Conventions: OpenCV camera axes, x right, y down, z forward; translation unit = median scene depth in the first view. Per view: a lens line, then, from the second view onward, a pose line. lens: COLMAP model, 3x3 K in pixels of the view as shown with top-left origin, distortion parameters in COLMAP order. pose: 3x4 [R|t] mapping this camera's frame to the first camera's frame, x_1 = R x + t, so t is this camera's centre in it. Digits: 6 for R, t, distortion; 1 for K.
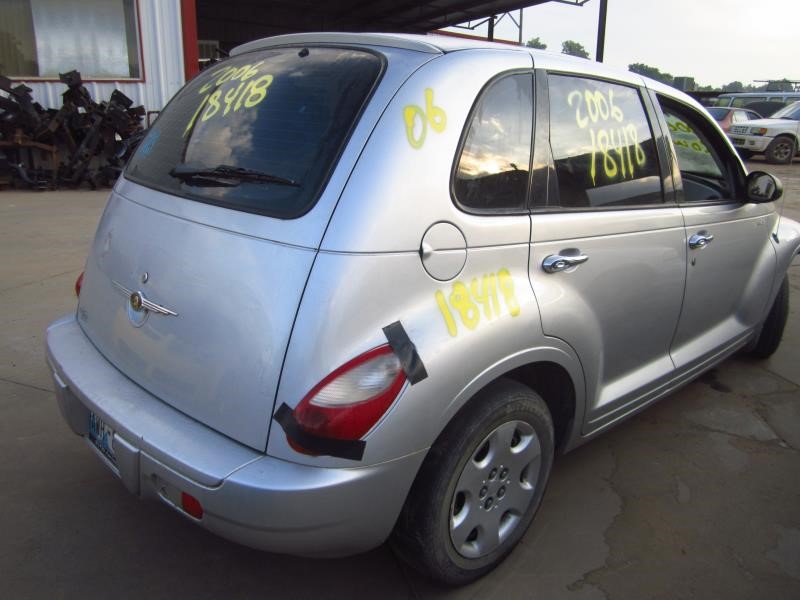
lens RADIAL K [[662.2, 0, 398.0], [0, 662.2, 299.1], [0, 0, 1]] dist [-0.050250, 0.016171]
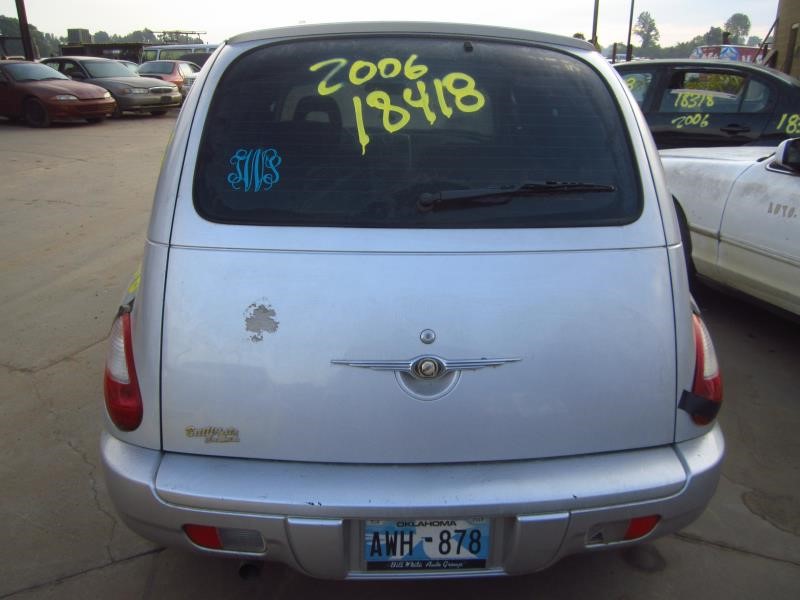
lens RADIAL K [[662.2, 0, 398.0], [0, 662.2, 299.1], [0, 0, 1]] dist [-0.050250, 0.016171]
pose [[0.654951, -0.276324, 0.703338, -0.921926], [0.227929, 0.959635, 0.164768, -0.208241], [-0.720477, 0.052396, 0.691496, 0.453149]]
